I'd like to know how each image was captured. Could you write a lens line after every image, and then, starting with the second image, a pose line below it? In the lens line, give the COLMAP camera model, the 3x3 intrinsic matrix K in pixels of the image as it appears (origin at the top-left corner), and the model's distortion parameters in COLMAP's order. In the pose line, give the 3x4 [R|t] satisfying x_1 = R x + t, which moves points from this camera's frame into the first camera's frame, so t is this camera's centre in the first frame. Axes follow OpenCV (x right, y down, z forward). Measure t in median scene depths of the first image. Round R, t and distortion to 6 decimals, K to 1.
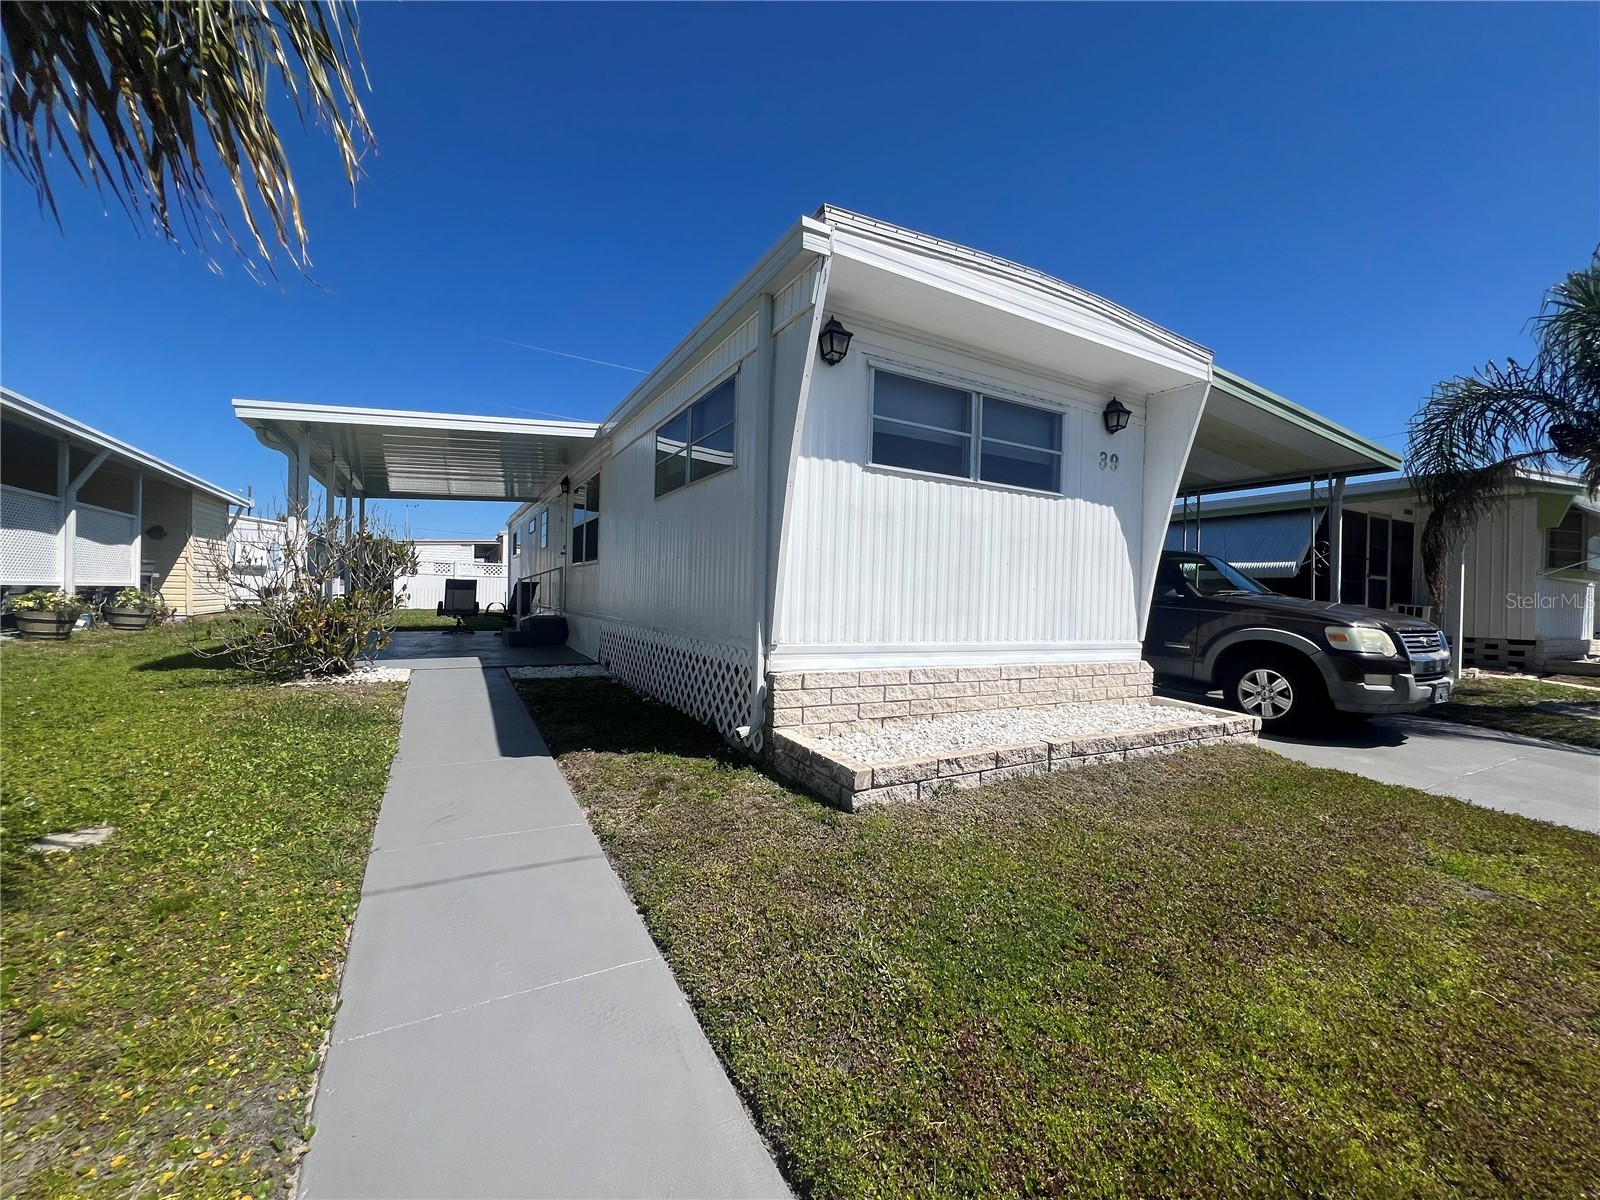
lens RADIAL K [[643.2, 0, 796.7], [0, 643.2, 596.4], [0, 0, 1]] dist [-0.001223, 0.000502]
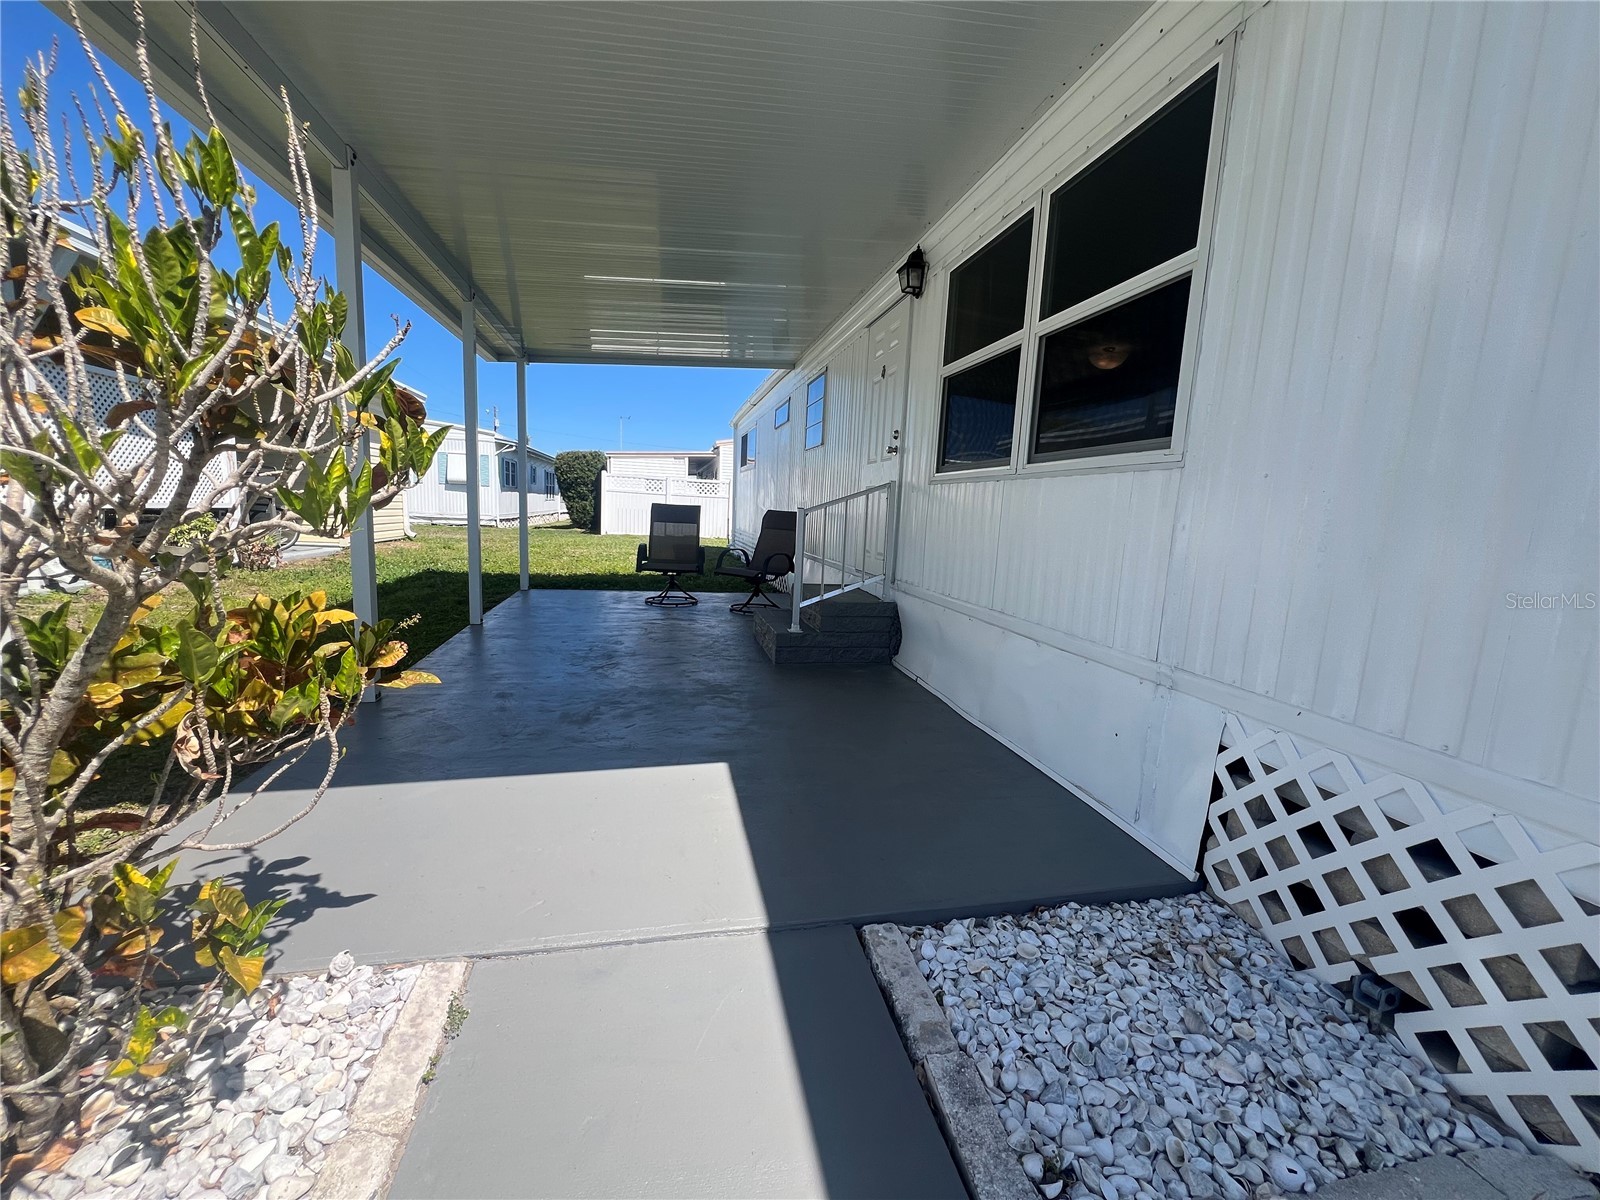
lens RADIAL K [[643.2, 0, 803.2], [0, 643.2, 601.0], [0, 0, 1]] dist [-0.001223, 0.000502]
pose [[0.959345, 0.057332, -0.276351, -0.242324], [-0.020896, 0.990891, 0.133033, -0.019086], [0.281461, -0.121850, 0.951805, 0.462368]]
